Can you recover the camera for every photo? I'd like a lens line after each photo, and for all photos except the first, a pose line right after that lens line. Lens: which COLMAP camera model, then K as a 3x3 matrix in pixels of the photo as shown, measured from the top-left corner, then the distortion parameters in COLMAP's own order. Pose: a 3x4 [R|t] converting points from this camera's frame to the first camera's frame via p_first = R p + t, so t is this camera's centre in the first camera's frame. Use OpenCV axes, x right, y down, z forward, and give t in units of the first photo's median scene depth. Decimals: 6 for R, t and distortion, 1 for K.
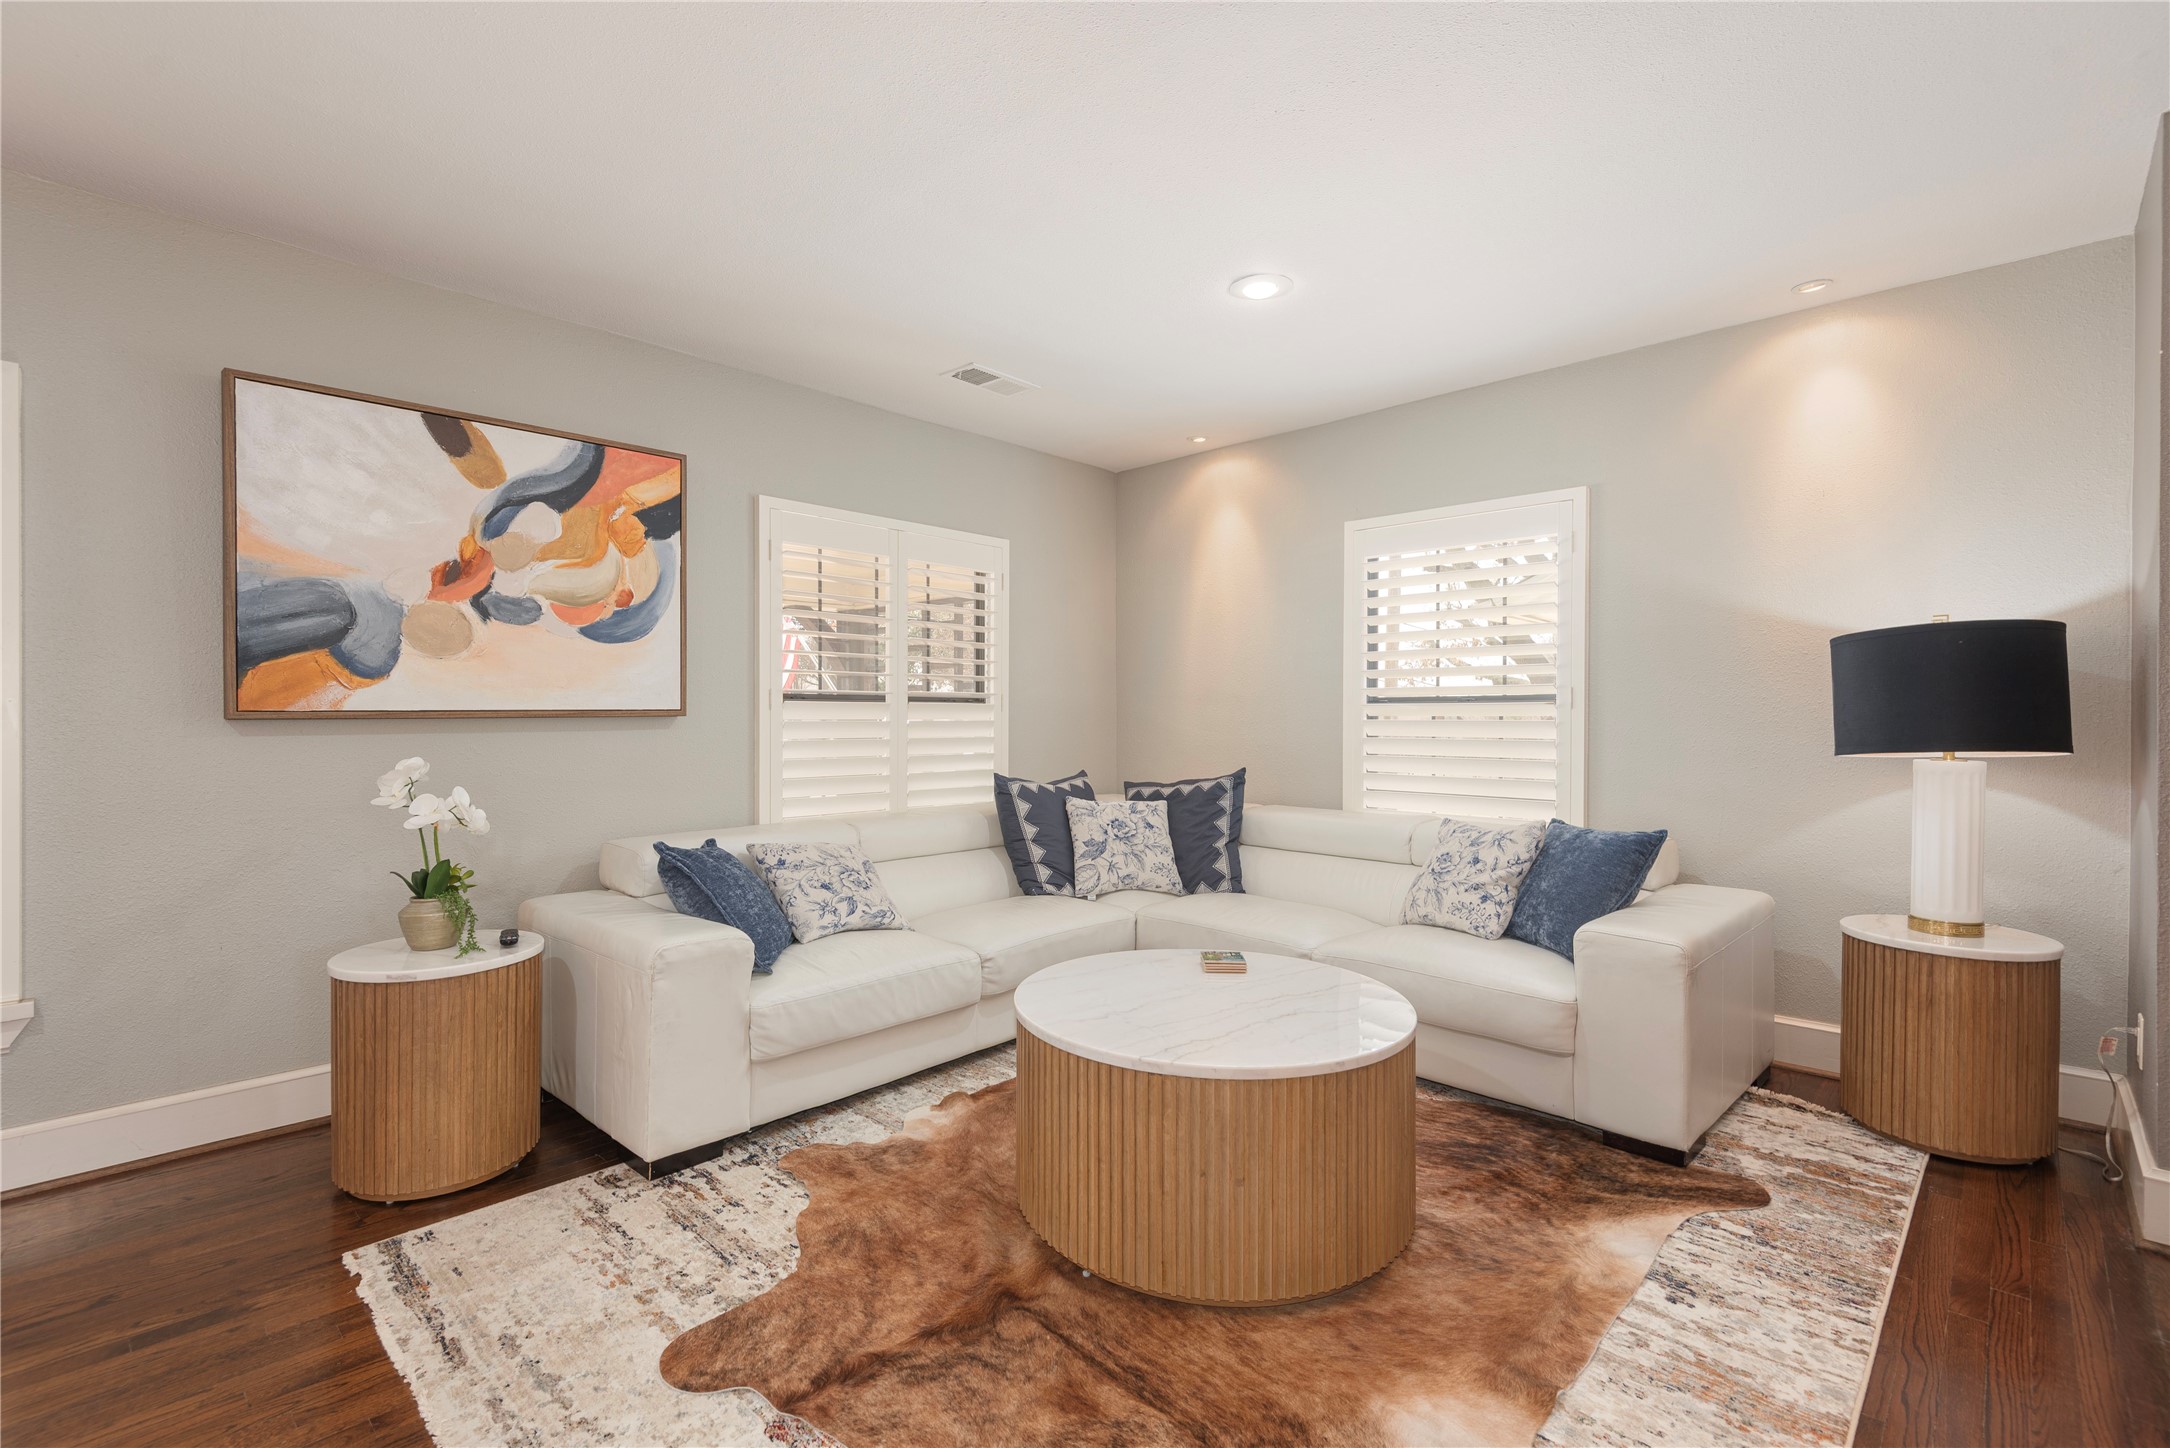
lens RADIAL K [[971.6, 0, 1085.0], [0, 971.6, 724.0], [0, 0, 1]] dist [0.038687, -0.029725]
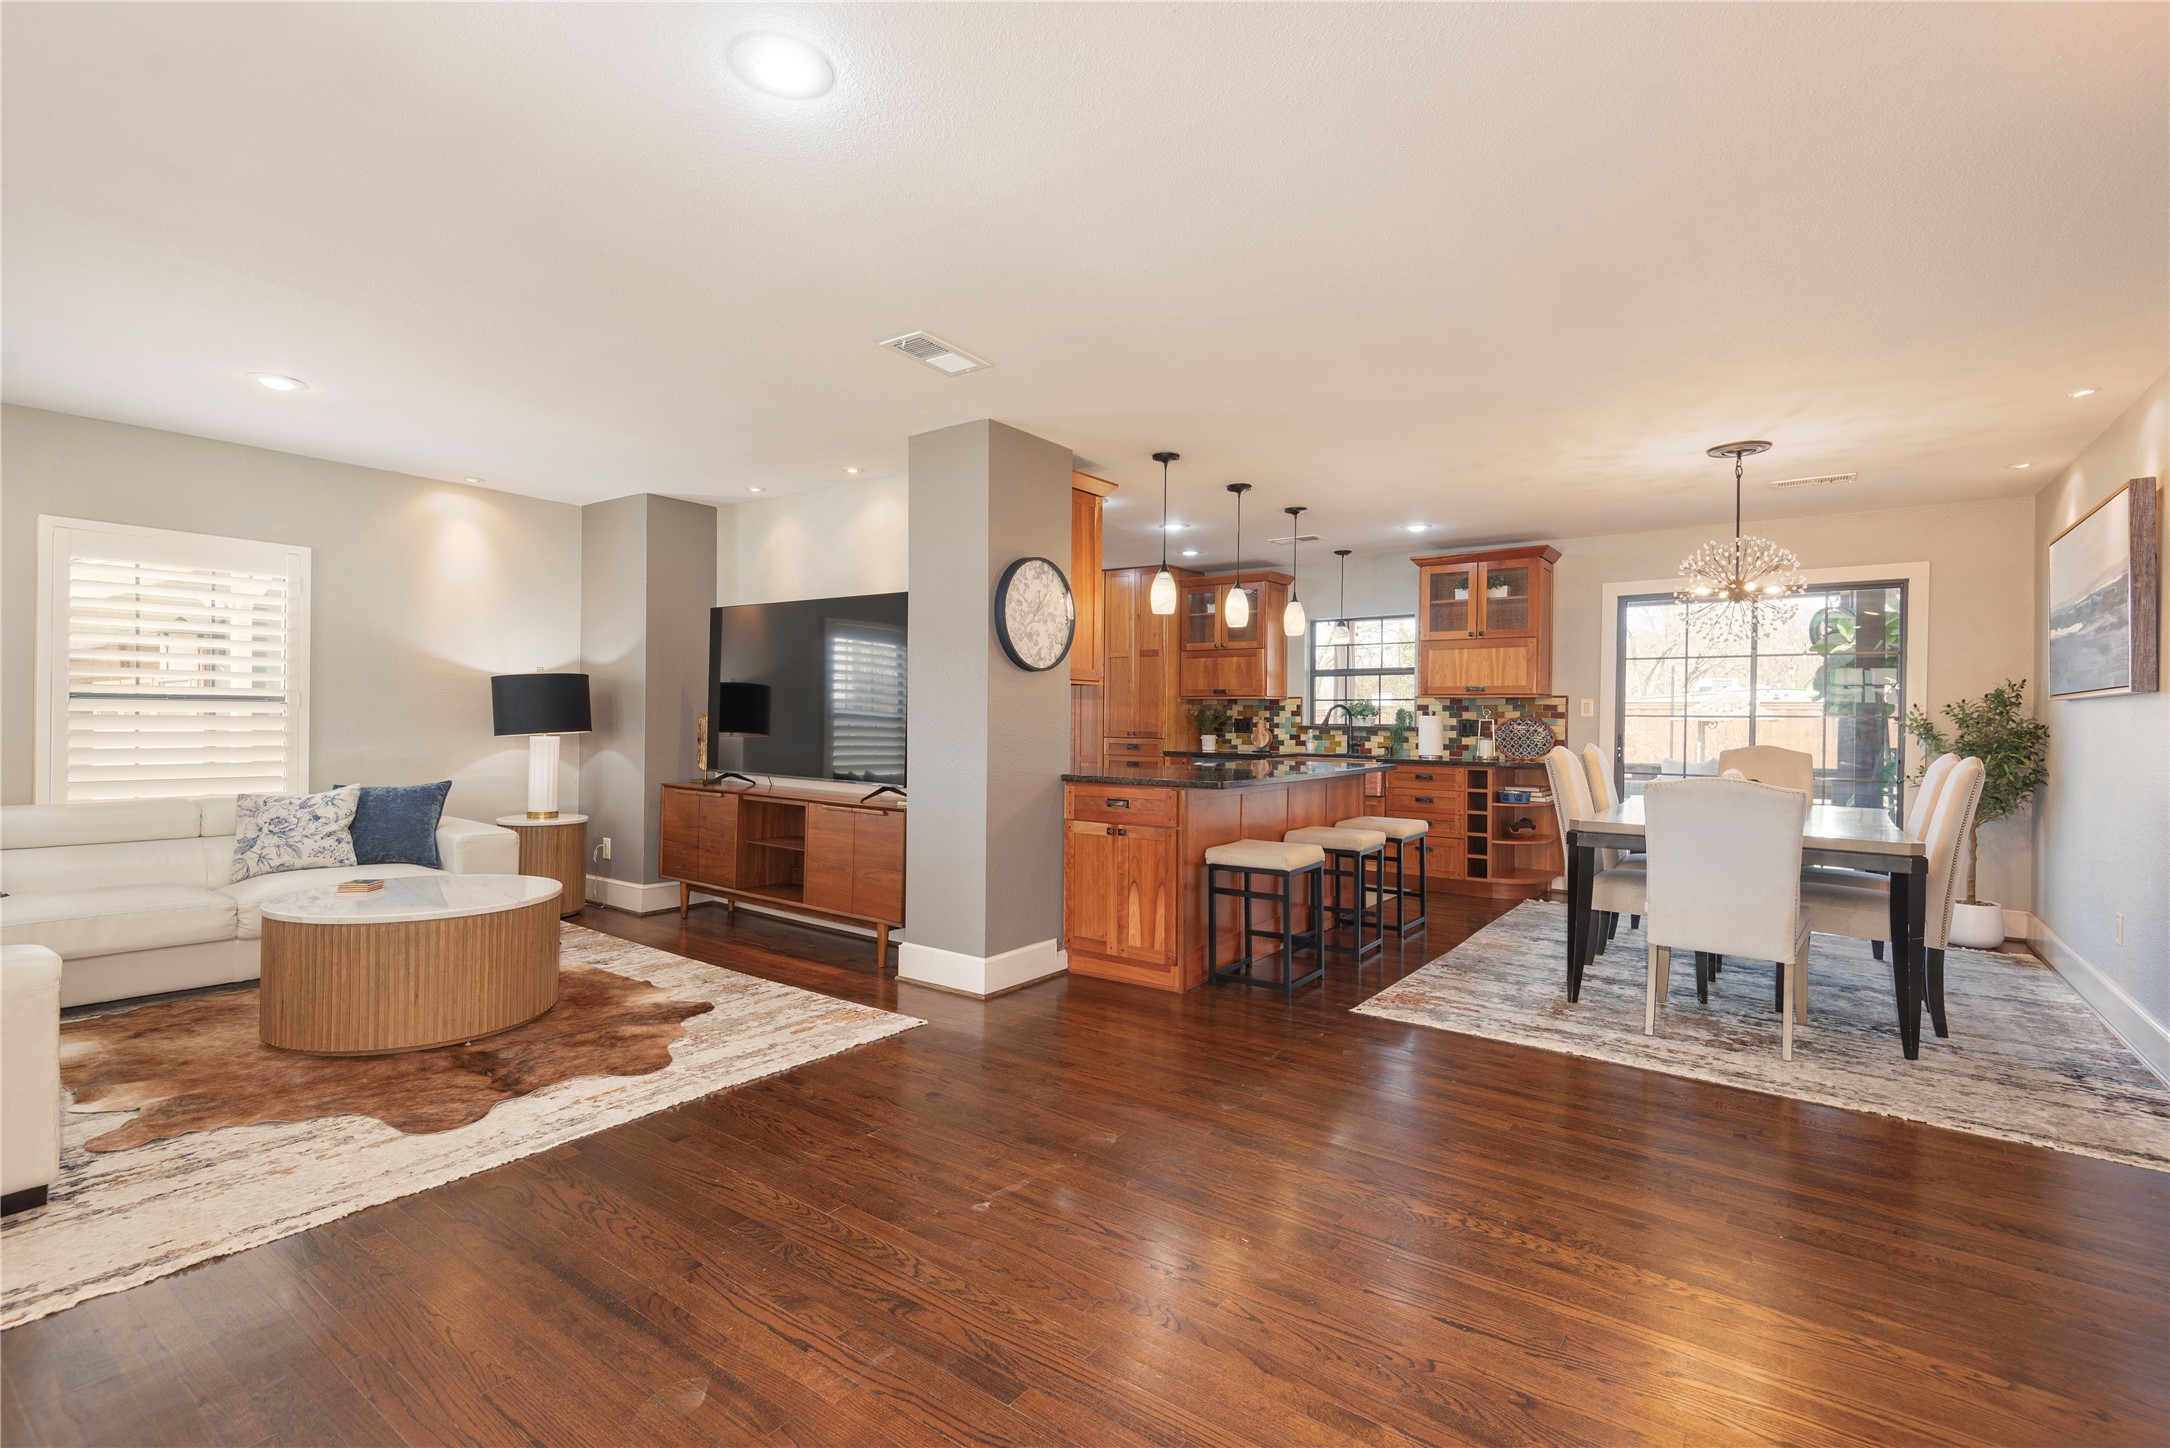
lens RADIAL K [[971.6, 0, 1085.0], [0, 971.6, 724.0], [0, 0, 1]] dist [0.038687, -0.029725]
pose [[-0.131928, -0.003933, 0.991251, -1.408001], [-0.002320, 0.999991, 0.003659, -0.000406], [-0.991257, -0.001817, -0.131936, 0.131568]]
